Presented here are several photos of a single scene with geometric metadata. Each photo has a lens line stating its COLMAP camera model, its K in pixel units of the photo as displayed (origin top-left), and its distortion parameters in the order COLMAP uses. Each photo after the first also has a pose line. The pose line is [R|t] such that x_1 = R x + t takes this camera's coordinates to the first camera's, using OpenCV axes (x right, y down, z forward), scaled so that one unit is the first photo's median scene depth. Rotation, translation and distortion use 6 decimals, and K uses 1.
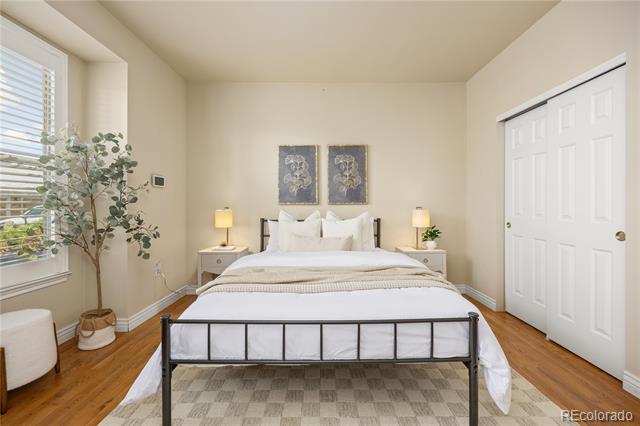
lens RADIAL K [[257.0, 0, 321.0], [0, 257.0, 203.9], [0, 0, 1]] dist [-0.000476, -0.000836]
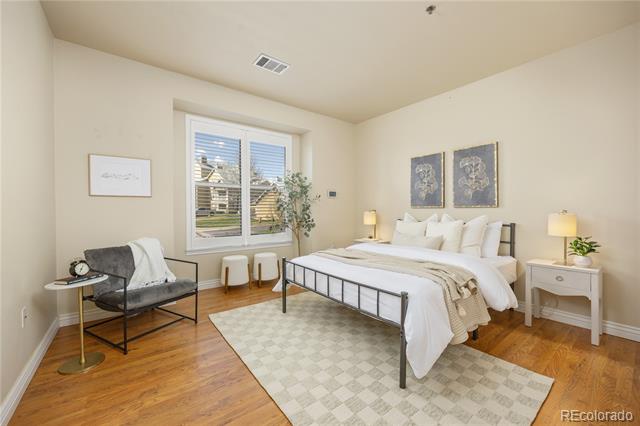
lens RADIAL K [[257.0, 0, 332.1], [0, 257.0, 211.0], [0, 0, 1]] dist [-0.000476, -0.000836]
pose [[0.632330, 0.005833, -0.774677, 0.524235], [0.003993, 0.999934, 0.010788, 0.002573], [0.774689, -0.009914, 0.632265, -0.032211]]
